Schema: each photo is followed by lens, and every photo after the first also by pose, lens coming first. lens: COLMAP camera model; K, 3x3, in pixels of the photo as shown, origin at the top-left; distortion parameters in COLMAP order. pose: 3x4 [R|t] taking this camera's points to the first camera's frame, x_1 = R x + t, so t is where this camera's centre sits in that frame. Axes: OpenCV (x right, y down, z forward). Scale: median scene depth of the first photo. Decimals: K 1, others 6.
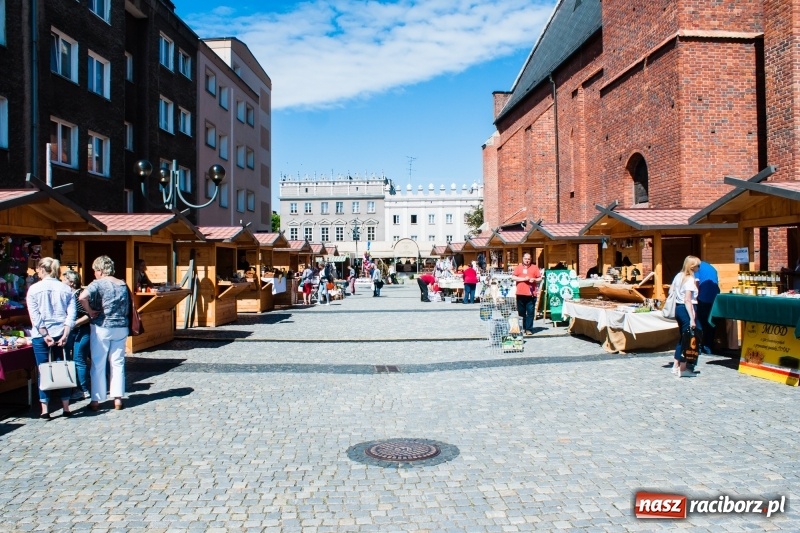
lens RADIAL K [[657.7, 0, 389.0], [0, 657.7, 268.6], [0, 0, 1]] dist [-0.156843, 0.168351]
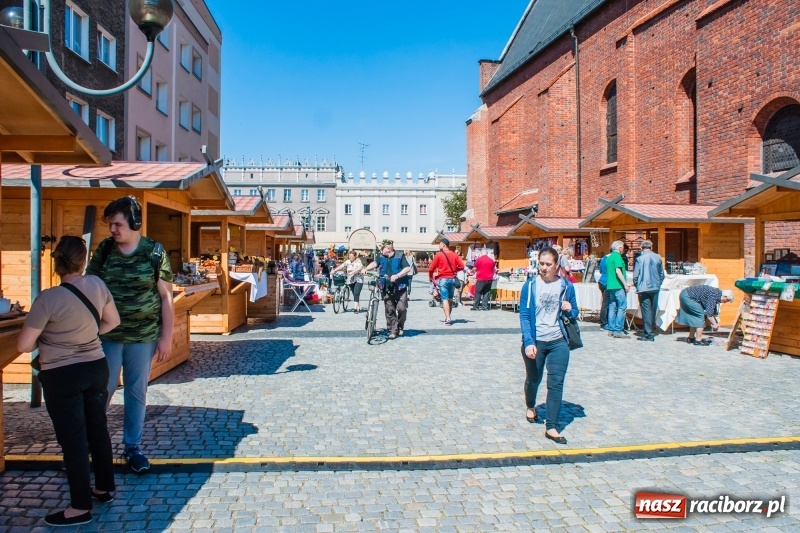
lens RADIAL K [[649.0, 0, 396.2], [0, 649.0, 271.3], [0, 0, 1]] dist [-0.156232, 0.145641]
pose [[0.994181, 0.010032, 0.107251, -0.054240], [-0.011545, 0.999842, 0.013498, 0.001669], [-0.107099, -0.014658, 0.994140, 0.208406]]
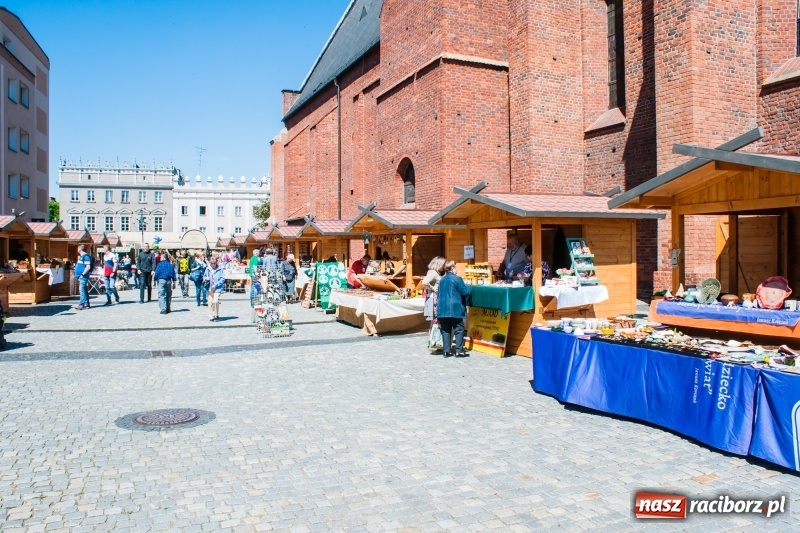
lens RADIAL K [[649.0, 0, 396.2], [0, 649.0, 271.3], [0, 0, 1]] dist [-0.156232, 0.145641]
pose [[0.946962, 0.004124, 0.321318, 0.012296], [-0.009434, 0.999843, 0.014970, -0.000602], [-0.321206, -0.017208, 0.946853, -0.052899]]
